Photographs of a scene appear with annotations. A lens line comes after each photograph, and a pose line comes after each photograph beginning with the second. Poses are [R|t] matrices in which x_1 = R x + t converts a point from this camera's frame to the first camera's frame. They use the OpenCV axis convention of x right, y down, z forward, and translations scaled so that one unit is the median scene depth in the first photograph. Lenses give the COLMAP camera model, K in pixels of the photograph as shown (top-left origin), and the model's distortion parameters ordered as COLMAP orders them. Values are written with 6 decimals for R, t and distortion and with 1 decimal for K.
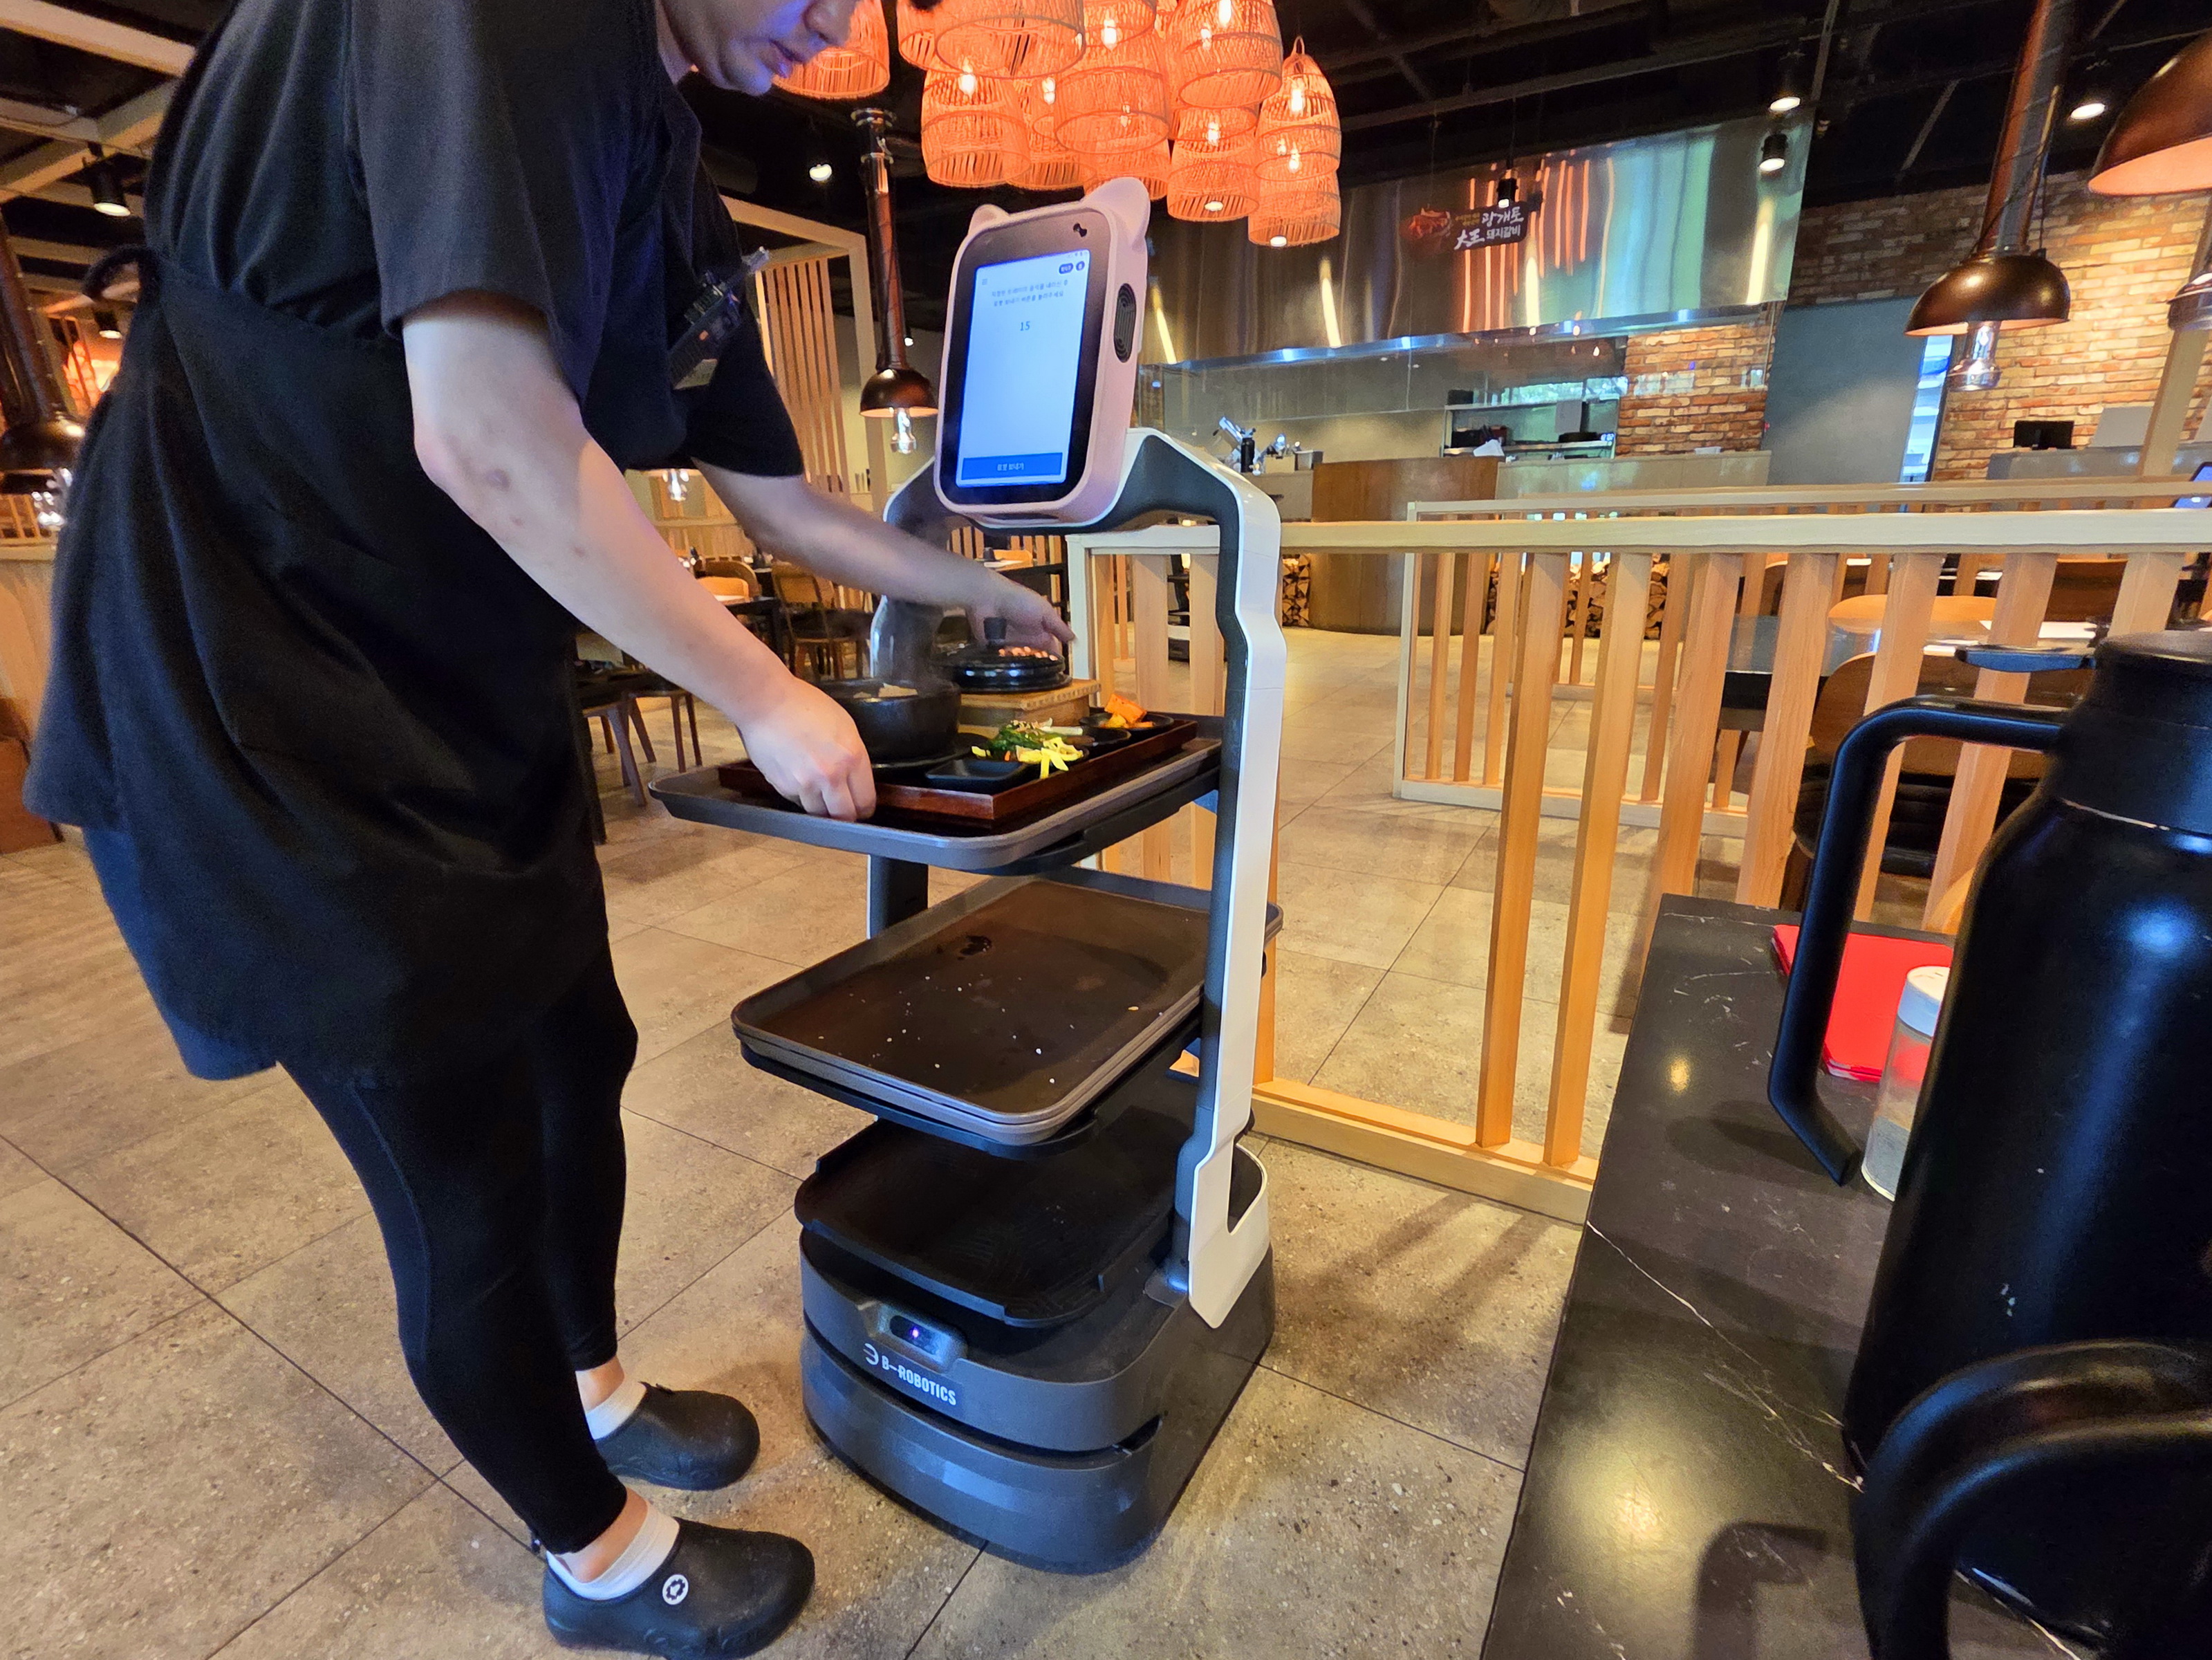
lens RADIAL K [[1036.2, 0, 1109.4], [0, 1036.2, 837.5], [0, 0, 1]] dist [-0.005499, 0.002903]
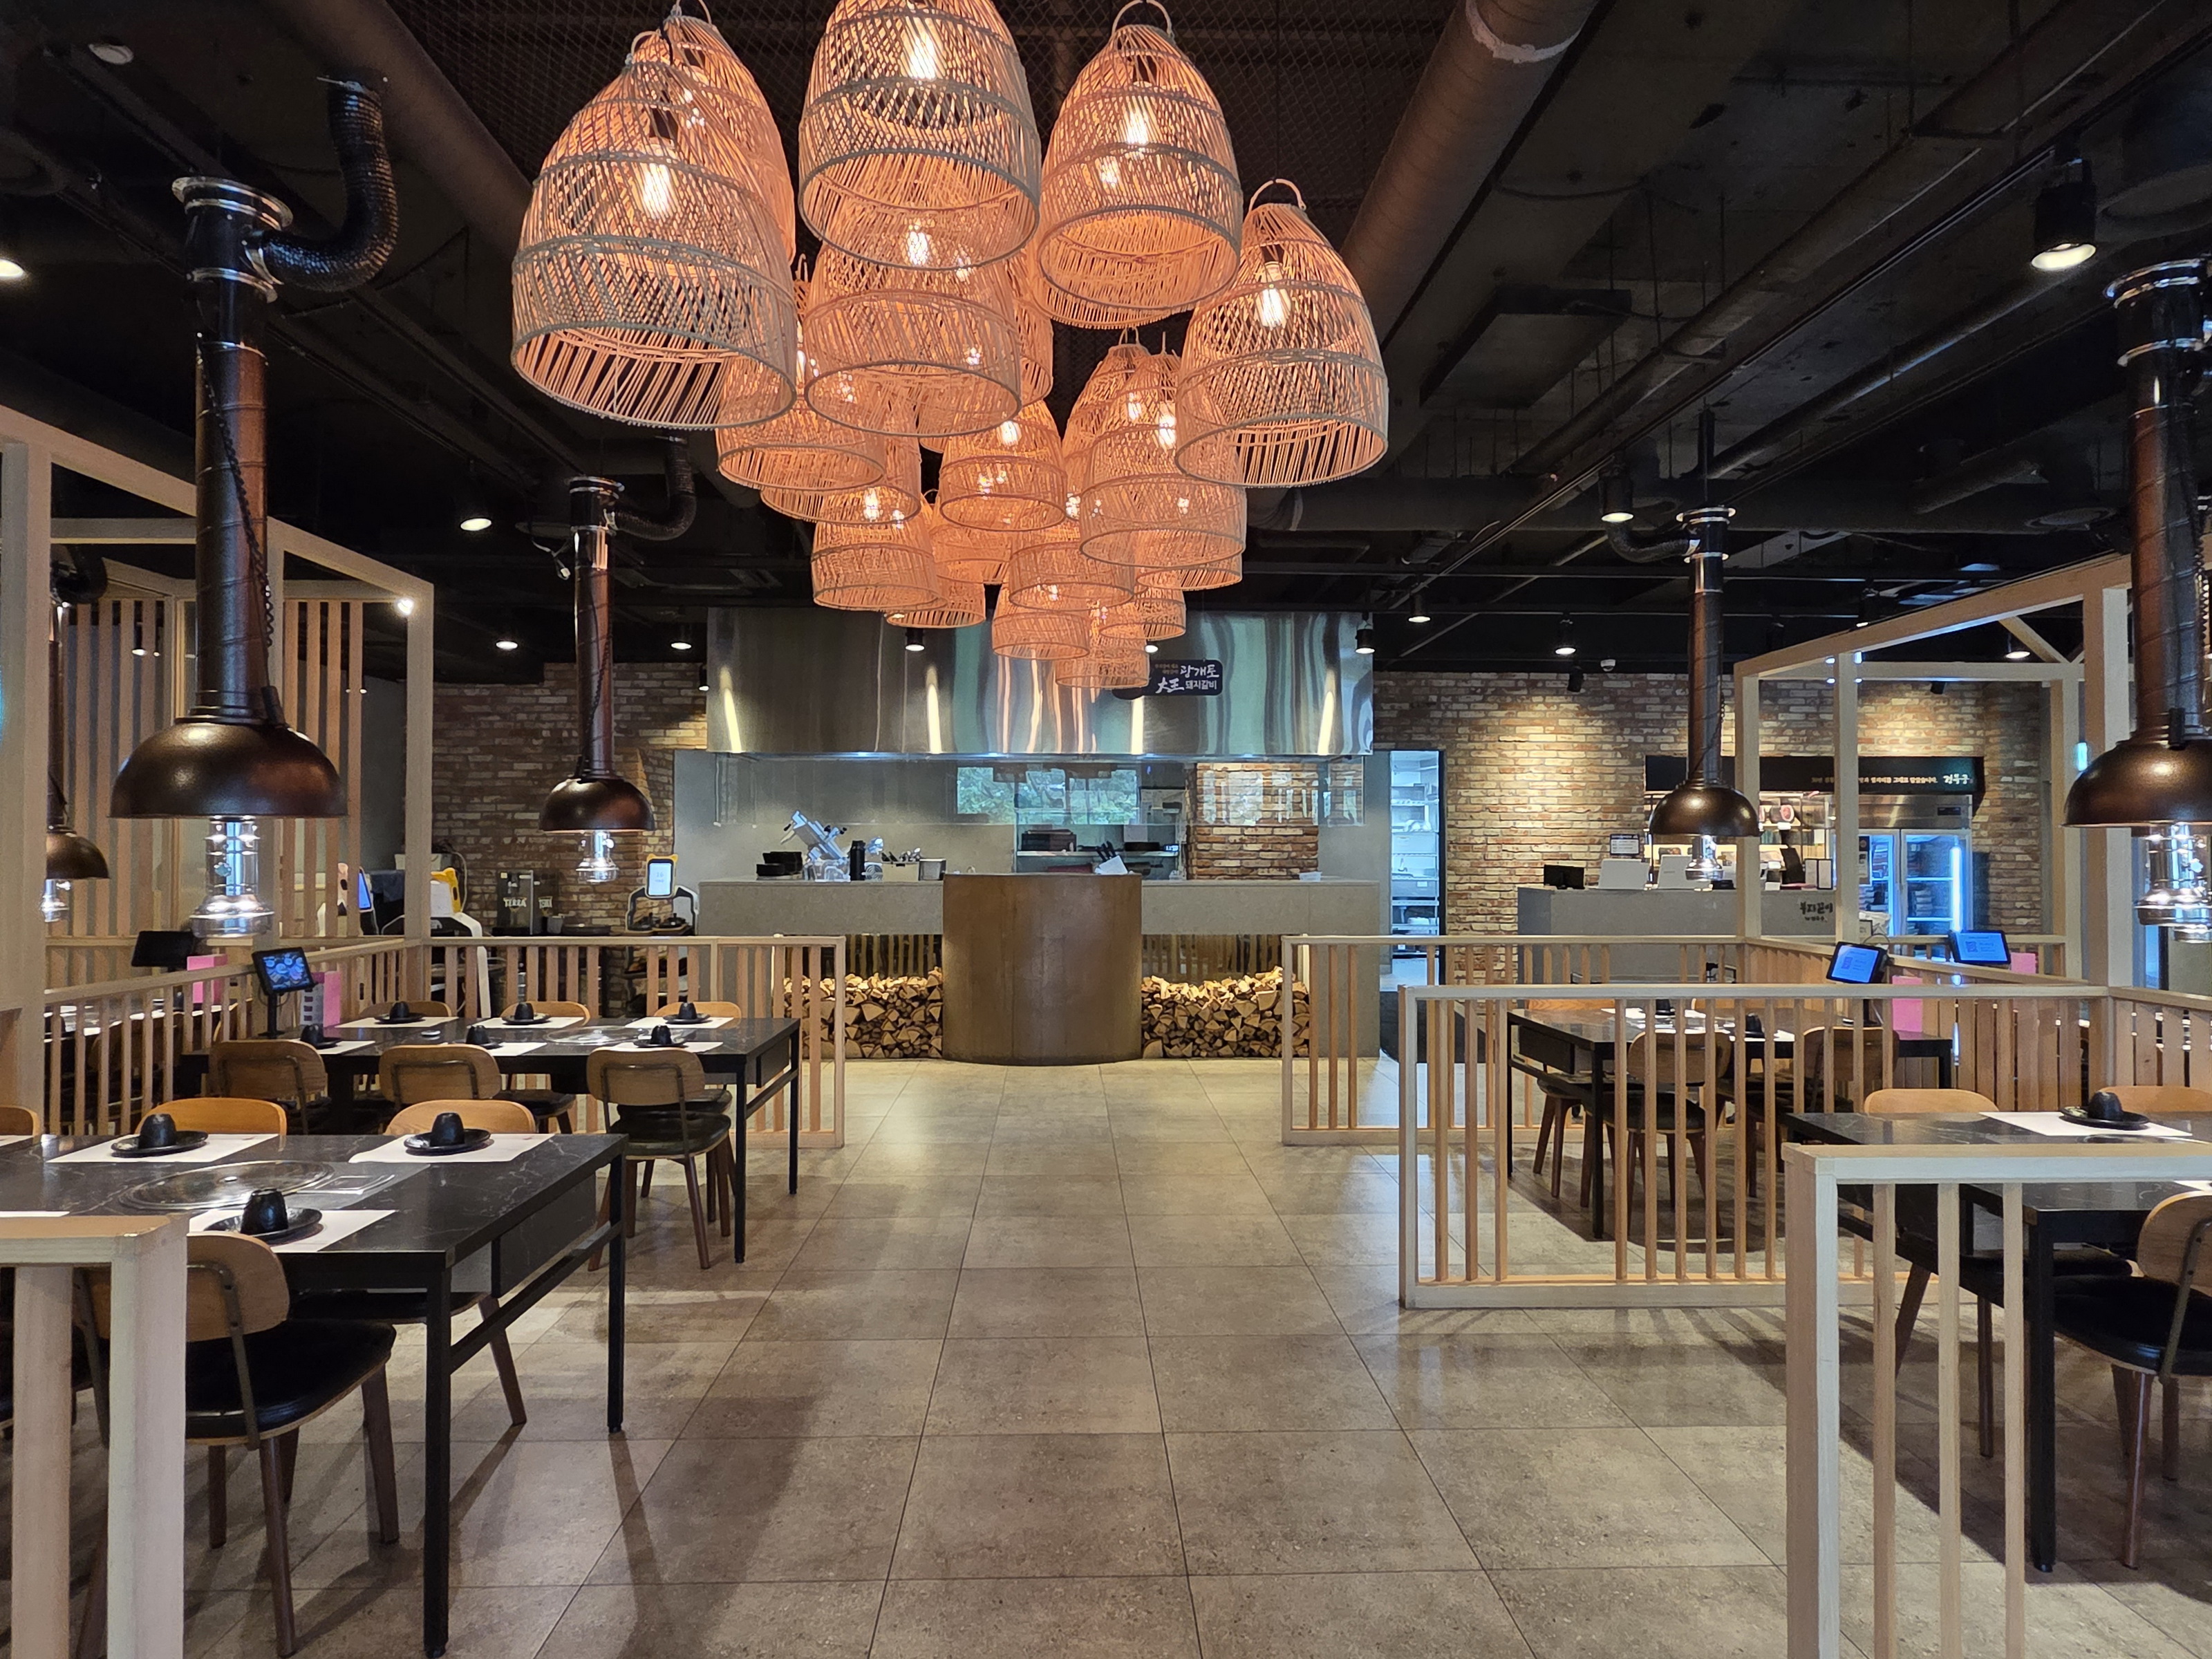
lens RADIAL K [[1241.2, 0, 1102.1], [0, 1241.2, 831.7], [0, 0, 1]] dist [-0.008452, -0.000298]
pose [[0.849090, 0.039116, 0.526798, -0.266738], [0.135313, 0.947877, -0.288479, -0.079224], [-0.510624, 0.316227, 0.799540, 0.083541]]
